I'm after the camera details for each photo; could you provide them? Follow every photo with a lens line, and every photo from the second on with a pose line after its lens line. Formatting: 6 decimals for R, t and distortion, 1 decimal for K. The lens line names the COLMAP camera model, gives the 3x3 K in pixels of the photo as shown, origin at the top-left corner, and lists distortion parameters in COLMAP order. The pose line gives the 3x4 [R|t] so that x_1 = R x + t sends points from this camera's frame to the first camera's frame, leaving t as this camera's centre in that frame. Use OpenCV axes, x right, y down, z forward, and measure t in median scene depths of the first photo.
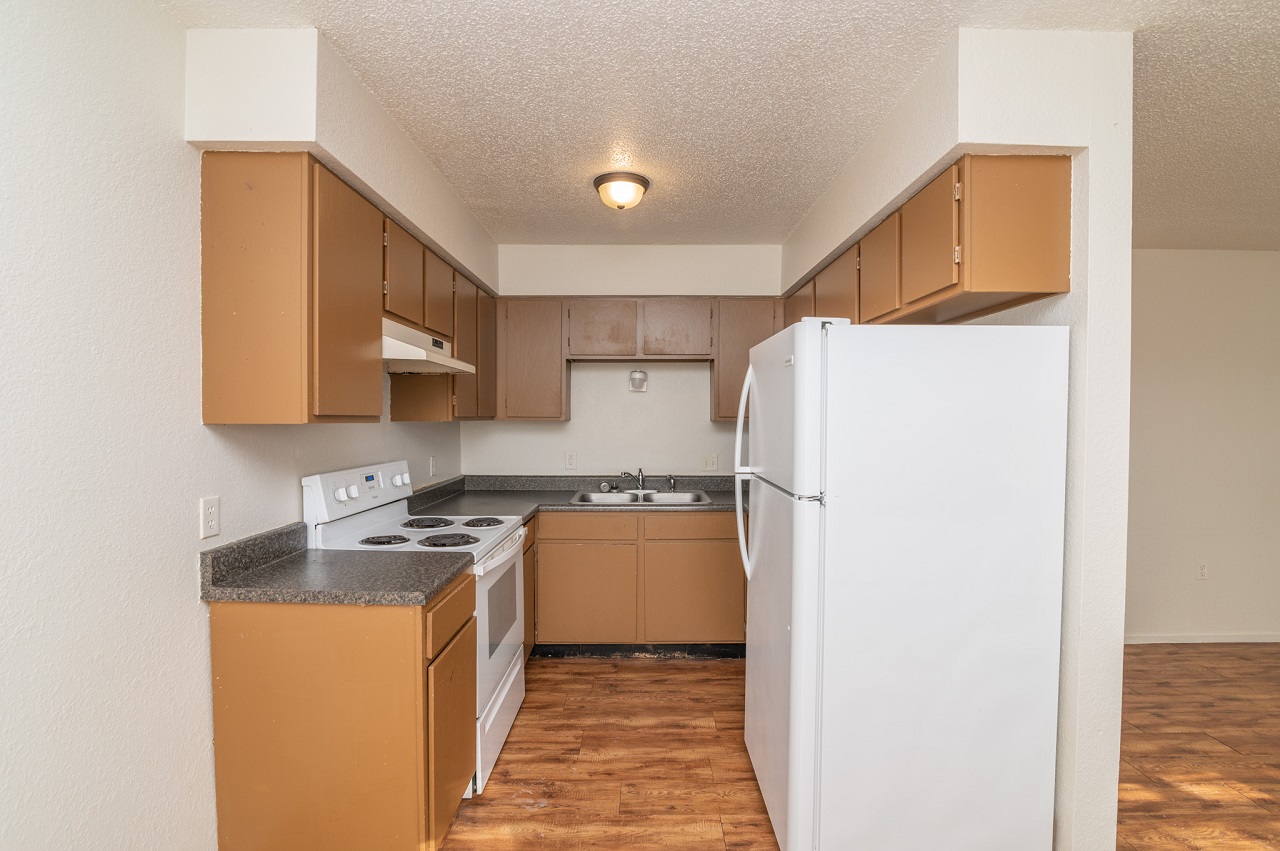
lens RADIAL K [[588.5, 0, 642.6], [0, 588.5, 429.3], [0, 0, 1]] dist [-0.018081, 0.000016]
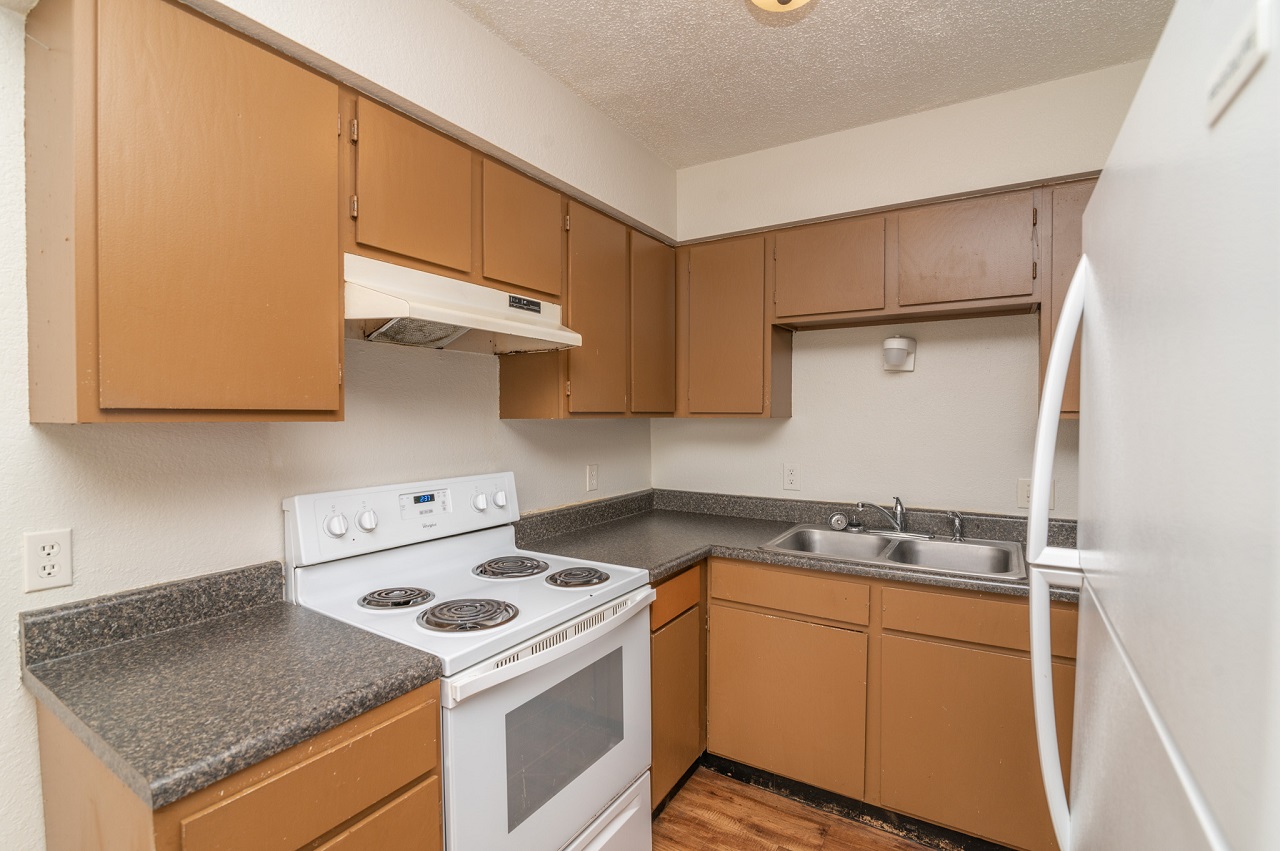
lens RADIAL K [[588.5, 0, 642.6], [0, 588.5, 429.3], [0, 0, 1]] dist [-0.018081, 0.000016]
pose [[0.852650, 0.010529, -0.522376, 0.102547], [-0.007987, 0.999943, 0.007118, -0.006146], [0.522421, -0.001897, 0.852686, 0.409720]]
